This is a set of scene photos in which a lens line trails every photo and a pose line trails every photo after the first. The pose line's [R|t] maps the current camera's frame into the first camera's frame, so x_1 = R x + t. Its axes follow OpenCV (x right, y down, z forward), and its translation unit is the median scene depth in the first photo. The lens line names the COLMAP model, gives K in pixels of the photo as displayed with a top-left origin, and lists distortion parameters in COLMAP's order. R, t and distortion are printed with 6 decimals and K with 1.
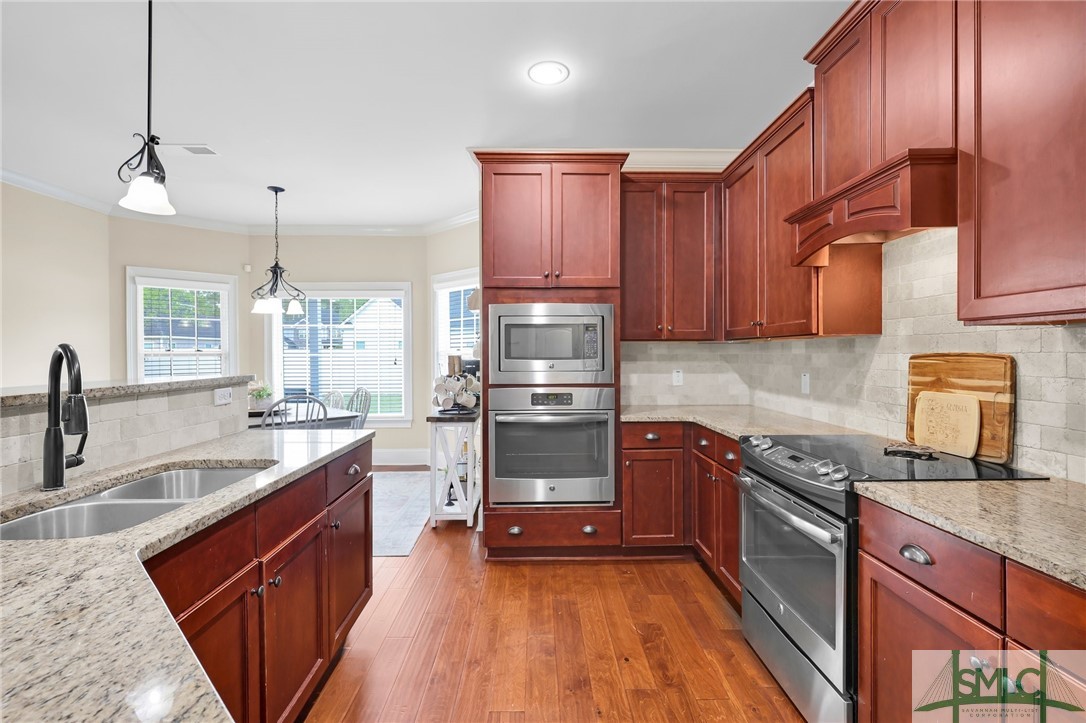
lens RADIAL K [[486.7, 0, 546.6], [0, 486.7, 356.3], [0, 0, 1]] dist [-0.000655, -0.000712]
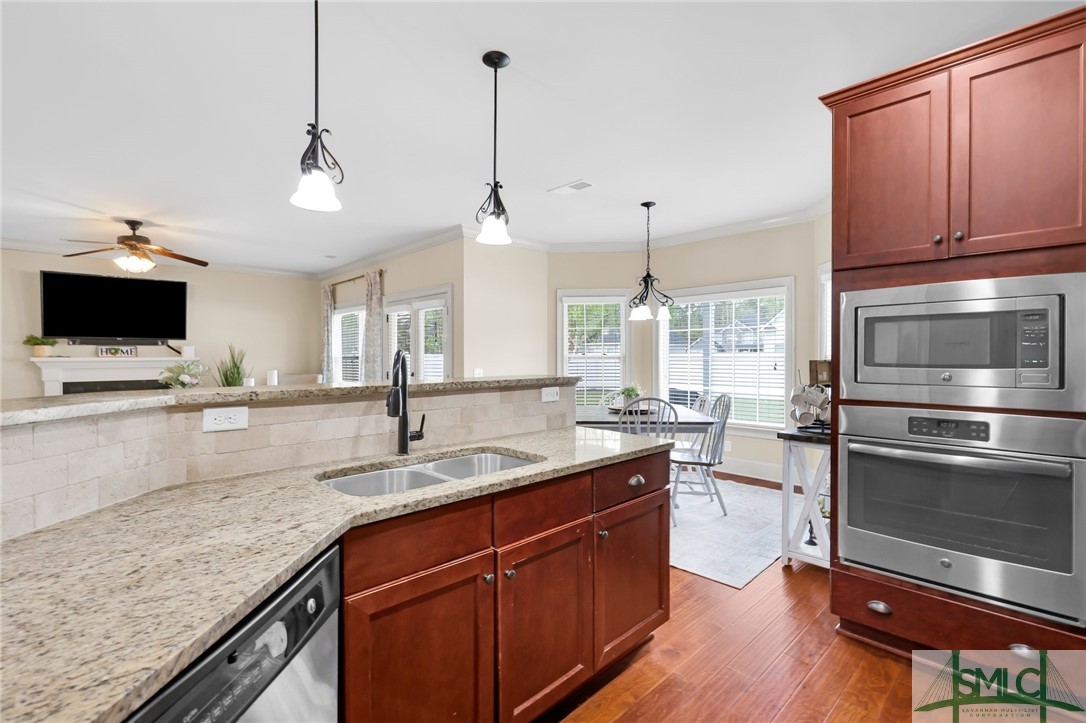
lens RADIAL K [[486.7, 0, 543.3], [0, 486.7, 358.9], [0, 0, 1]] dist [-0.000655, -0.000712]
pose [[0.681263, 0.006871, -0.732007, 0.154660], [-0.008554, 0.999962, 0.001426, -0.002454], [0.731989, 0.005291, 0.681296, 0.199565]]
